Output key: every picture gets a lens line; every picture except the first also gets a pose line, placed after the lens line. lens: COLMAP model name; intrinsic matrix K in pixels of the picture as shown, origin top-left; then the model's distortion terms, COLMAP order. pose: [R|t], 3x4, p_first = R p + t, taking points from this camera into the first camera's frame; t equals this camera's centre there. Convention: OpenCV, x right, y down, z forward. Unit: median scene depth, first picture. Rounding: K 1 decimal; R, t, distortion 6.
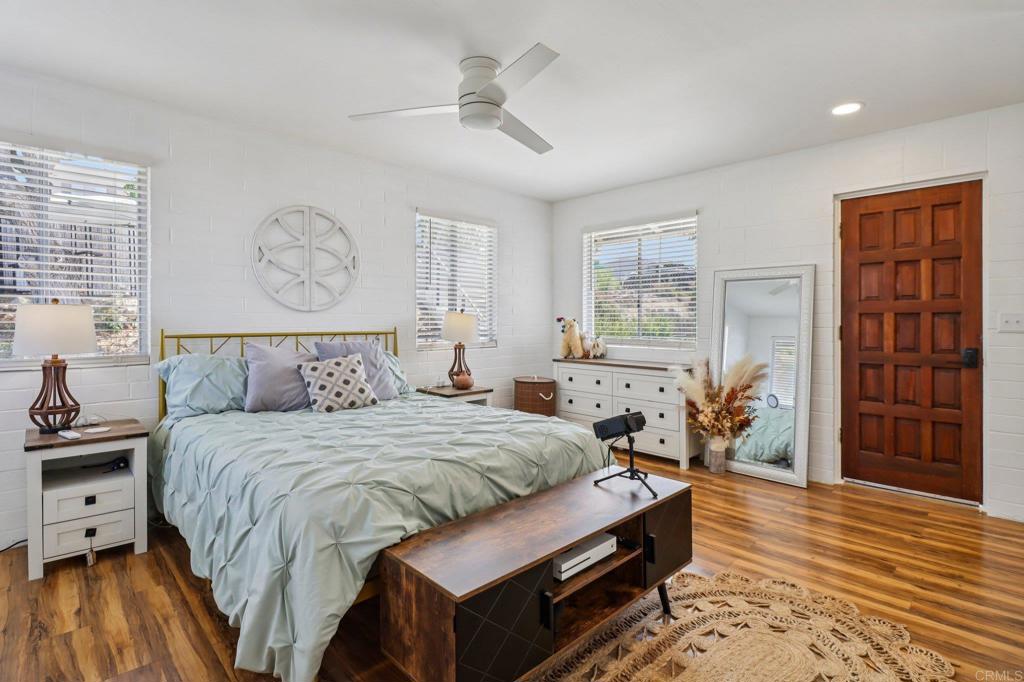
lens RADIAL K [[499.1, 0, 509.4], [0, 499.1, 320.5], [0, 0, 1]] dist [0.002592, -0.002055]
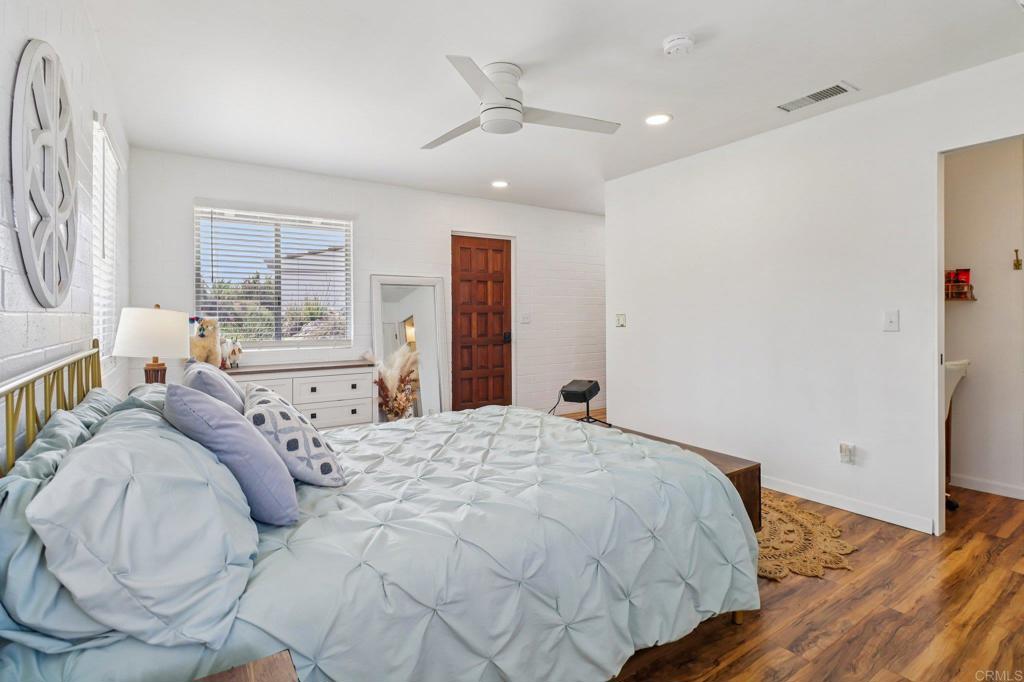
lens RADIAL K [[499.1, 0, 508.7], [0, 499.1, 315.3], [0, 0, 1]] dist [0.002592, -0.002055]
pose [[0.194036, -0.009763, 0.980946, -0.777844], [0.000313, 0.999951, 0.009890, -0.022570], [-0.980994, -0.001612, 0.194029, 0.592083]]
